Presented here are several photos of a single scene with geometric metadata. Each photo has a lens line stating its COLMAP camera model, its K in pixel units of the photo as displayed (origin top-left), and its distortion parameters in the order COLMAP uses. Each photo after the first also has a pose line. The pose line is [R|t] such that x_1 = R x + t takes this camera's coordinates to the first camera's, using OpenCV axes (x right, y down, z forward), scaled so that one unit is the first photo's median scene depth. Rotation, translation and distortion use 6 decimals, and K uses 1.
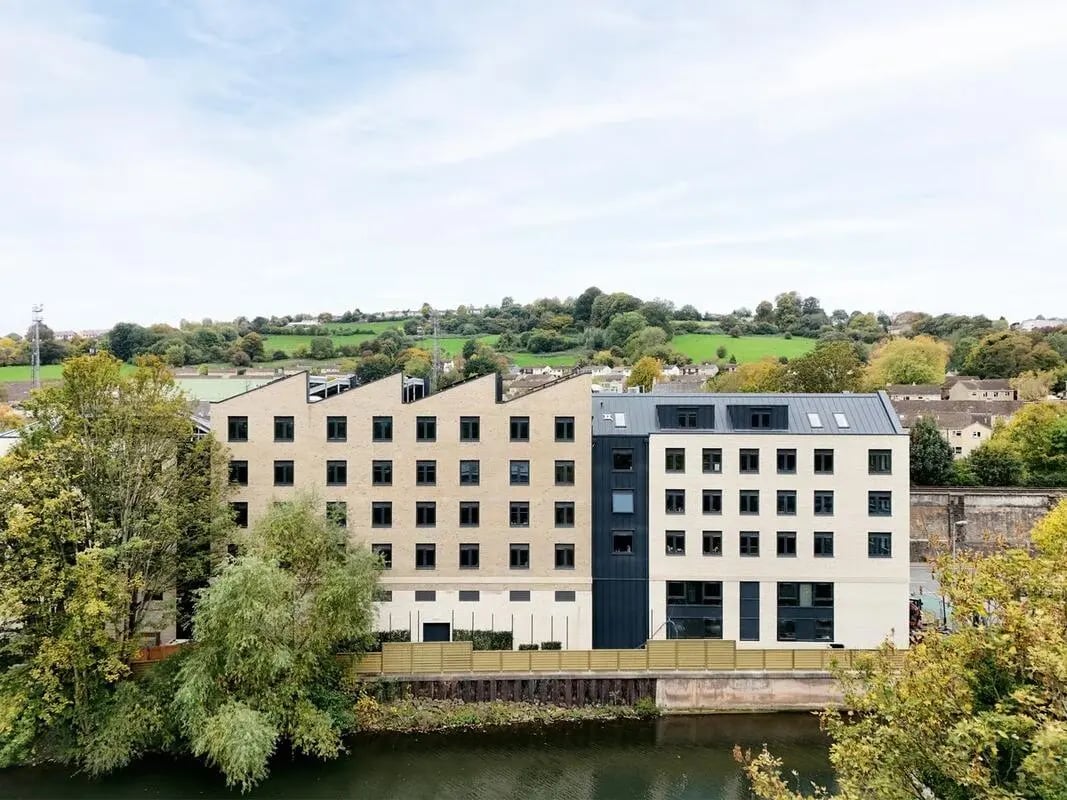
lens RADIAL K [[810.9, 0, 533.5], [0, 810.9, 400.0], [0, 0, 1]] dist [0.090746, 0.000312]
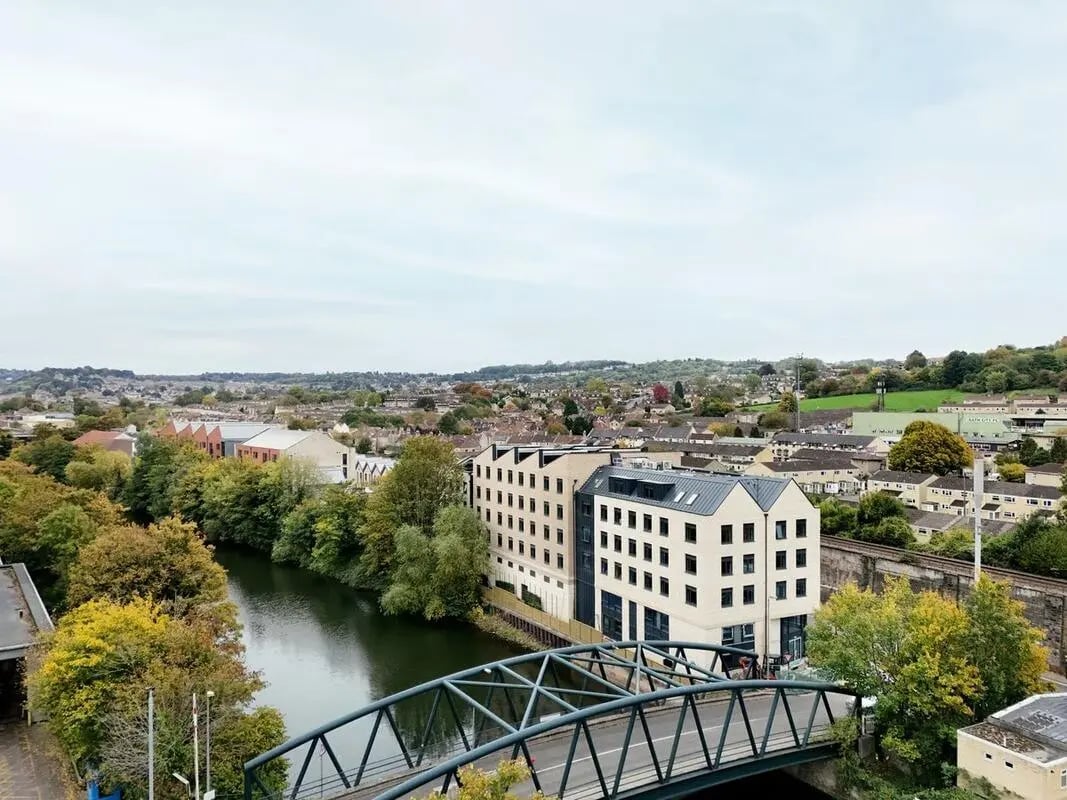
lens RADIAL K [[810.9, 0, 533.5], [0, 810.9, 400.0], [0, 0, 1]] dist [0.090746, 0.000312]
pose [[0.478401, 0.003638, -0.878134, 1.485310], [-0.016557, 0.999851, -0.004878, -0.133748], [0.877985, 0.016872, 0.478390, 0.131567]]
